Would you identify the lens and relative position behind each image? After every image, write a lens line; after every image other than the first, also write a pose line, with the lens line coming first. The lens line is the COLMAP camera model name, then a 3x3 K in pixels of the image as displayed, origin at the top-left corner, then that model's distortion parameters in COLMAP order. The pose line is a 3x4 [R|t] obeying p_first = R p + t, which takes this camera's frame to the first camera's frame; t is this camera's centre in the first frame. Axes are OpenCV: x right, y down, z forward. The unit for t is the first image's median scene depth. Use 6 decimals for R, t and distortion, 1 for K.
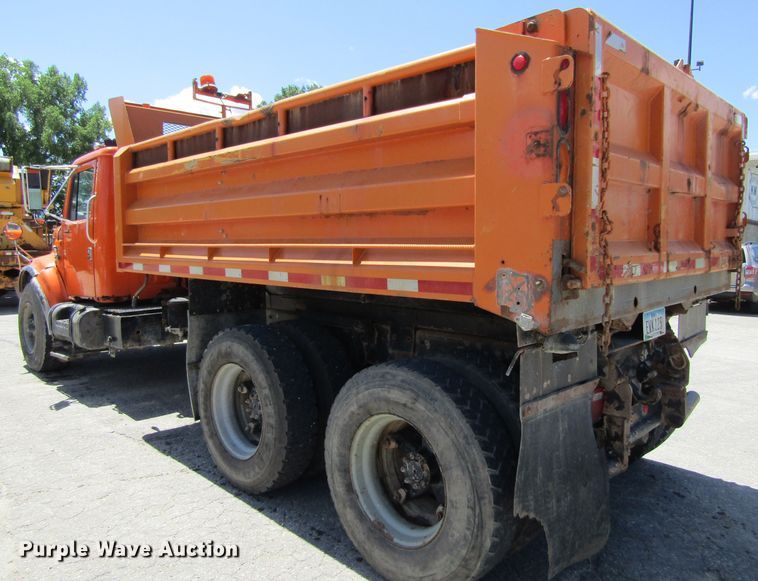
lens RADIAL K [[552.7, 0, 379.0], [0, 552.7, 290.5], [0, 0, 1]] dist [0.000174, -0.001276]
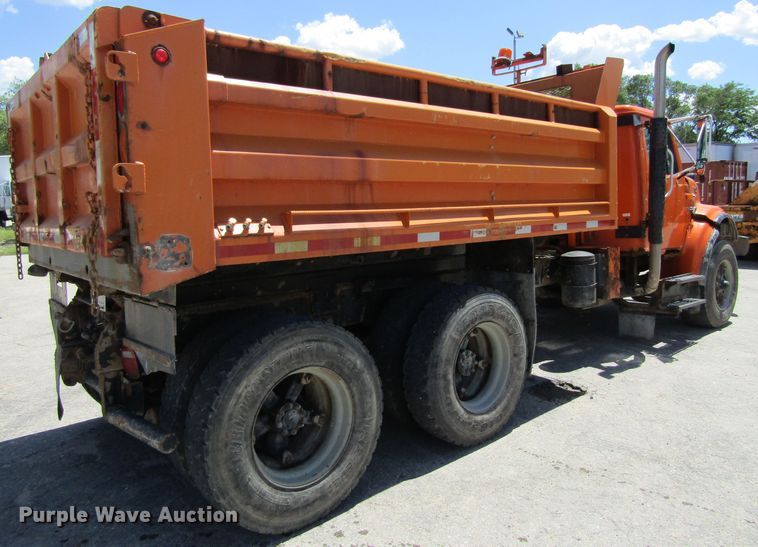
lens RADIAL K [[420.0, 0, 379.5], [0, 420.0, 228.4], [0, 0, 1]] dist [-0.111708, -0.000041]
pose [[0.244012, -0.054648, 0.968231, -0.986420], [0.107994, 0.993732, 0.028871, -0.076869], [-0.963740, 0.097518, 0.248385, 0.919749]]
